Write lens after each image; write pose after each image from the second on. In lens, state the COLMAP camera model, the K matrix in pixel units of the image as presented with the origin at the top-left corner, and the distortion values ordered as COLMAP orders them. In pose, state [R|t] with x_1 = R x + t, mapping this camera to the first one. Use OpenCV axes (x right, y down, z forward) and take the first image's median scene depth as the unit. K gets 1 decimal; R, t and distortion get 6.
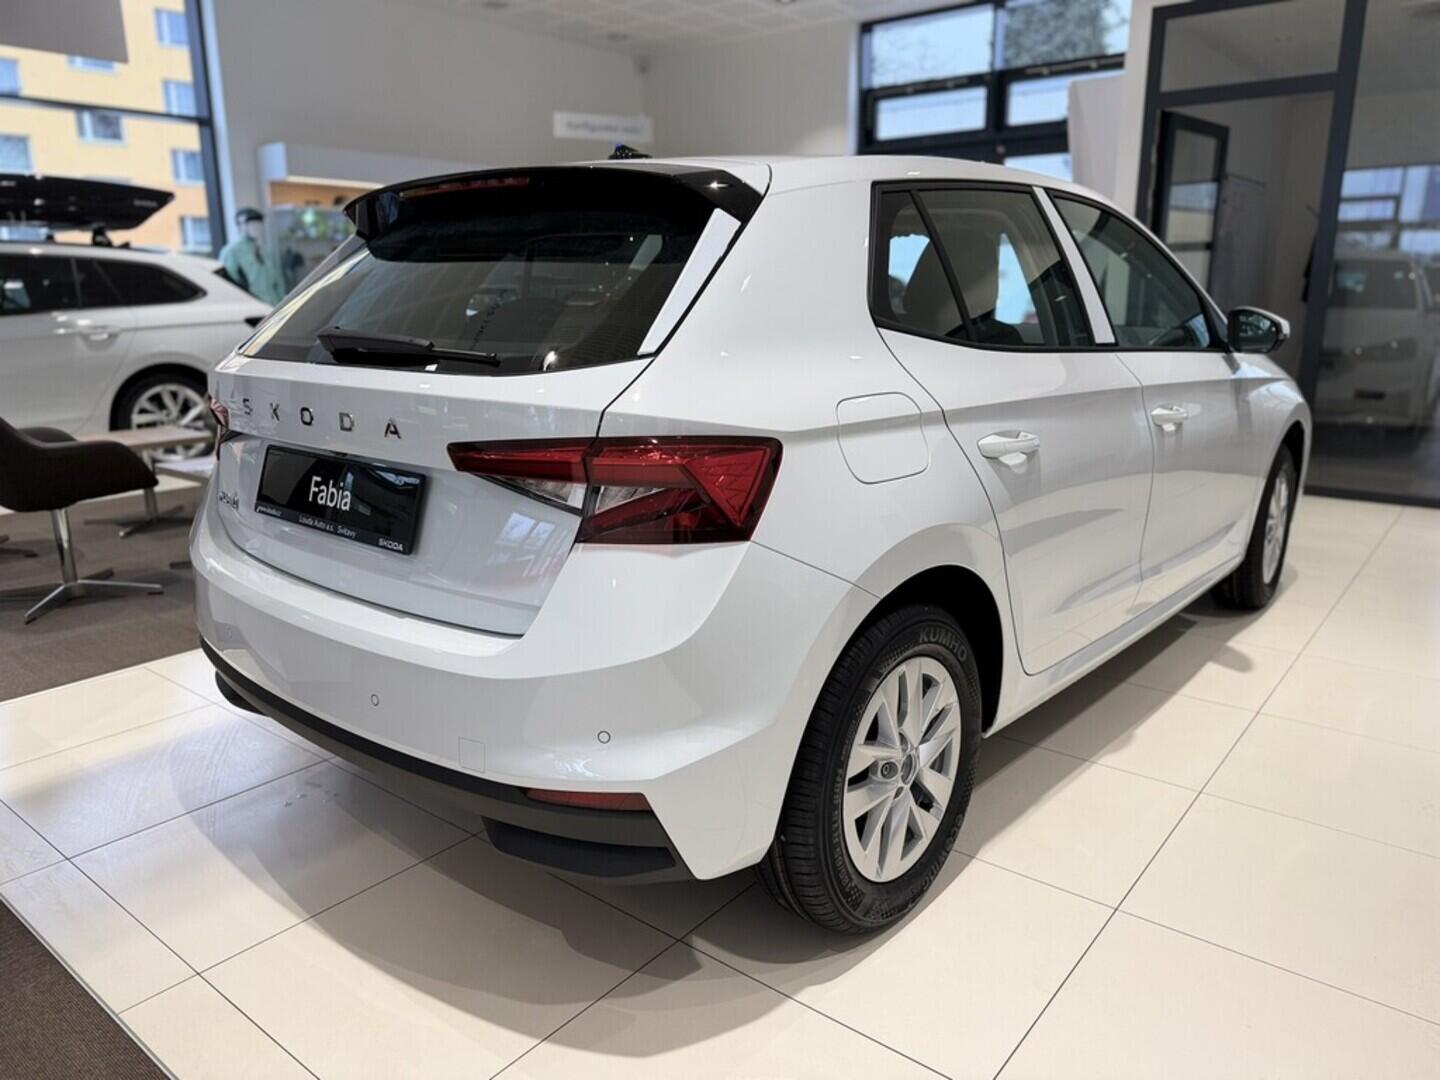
lens RADIAL K [[1021.9, 0, 716.9], [0, 1021.9, 538.3], [0, 0, 1]] dist [0.050464, -0.005312]
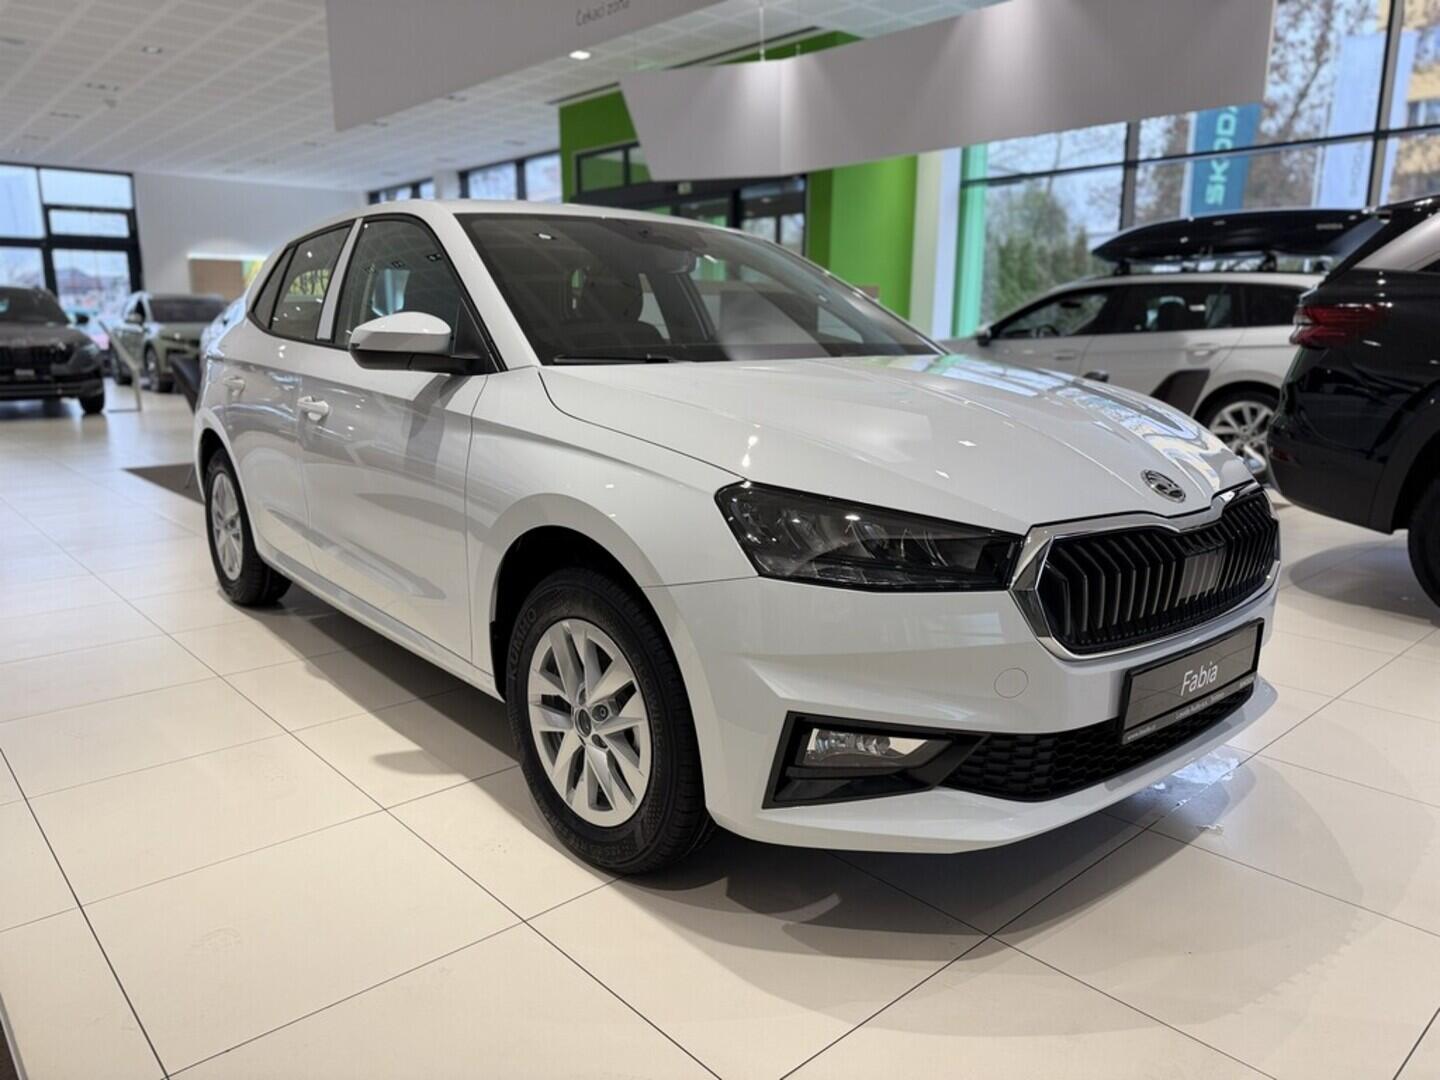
lens RADIAL K [[1021.9, 0, 715.9], [0, 1021.9, 537.8], [0, 0, 1]] dist [0.050464, -0.005312]
pose [[-0.165950, 0.210205, -0.963470, 2.198077], [-0.241571, 0.938583, 0.246384, -0.543656], [0.956088, 0.273634, -0.104978, 2.343909]]
